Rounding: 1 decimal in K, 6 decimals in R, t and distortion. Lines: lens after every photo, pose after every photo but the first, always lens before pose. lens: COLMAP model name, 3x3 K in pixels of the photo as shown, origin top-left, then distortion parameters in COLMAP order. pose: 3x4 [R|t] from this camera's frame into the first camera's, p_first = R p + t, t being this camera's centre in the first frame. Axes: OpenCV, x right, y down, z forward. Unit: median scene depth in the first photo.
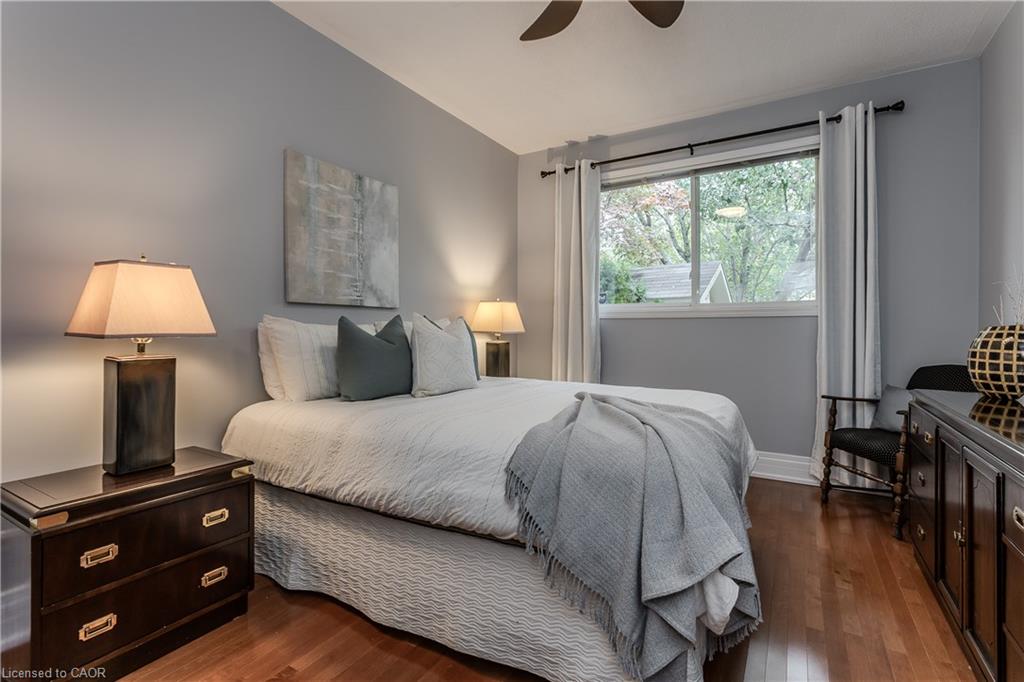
lens RADIAL K [[491.1, 0, 512.5], [0, 491.1, 335.5], [0, 0, 1]] dist [-0.023144, 0.019223]
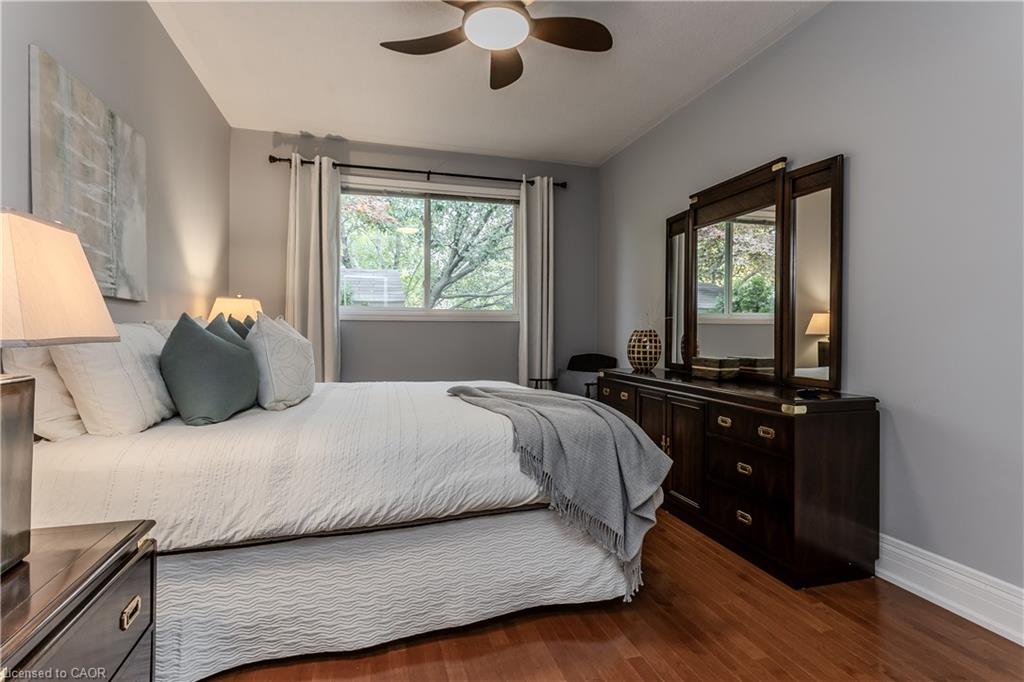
lens RADIAL K [[491.1, 0, 512.5], [0, 491.1, 335.5], [0, 0, 1]] dist [-0.023144, 0.019223]
pose [[0.667794, -0.003894, 0.744336, -0.453006], [0.005236, 0.999986, 0.000534, -0.002301], [-0.744328, 0.003541, 0.667805, 0.099178]]
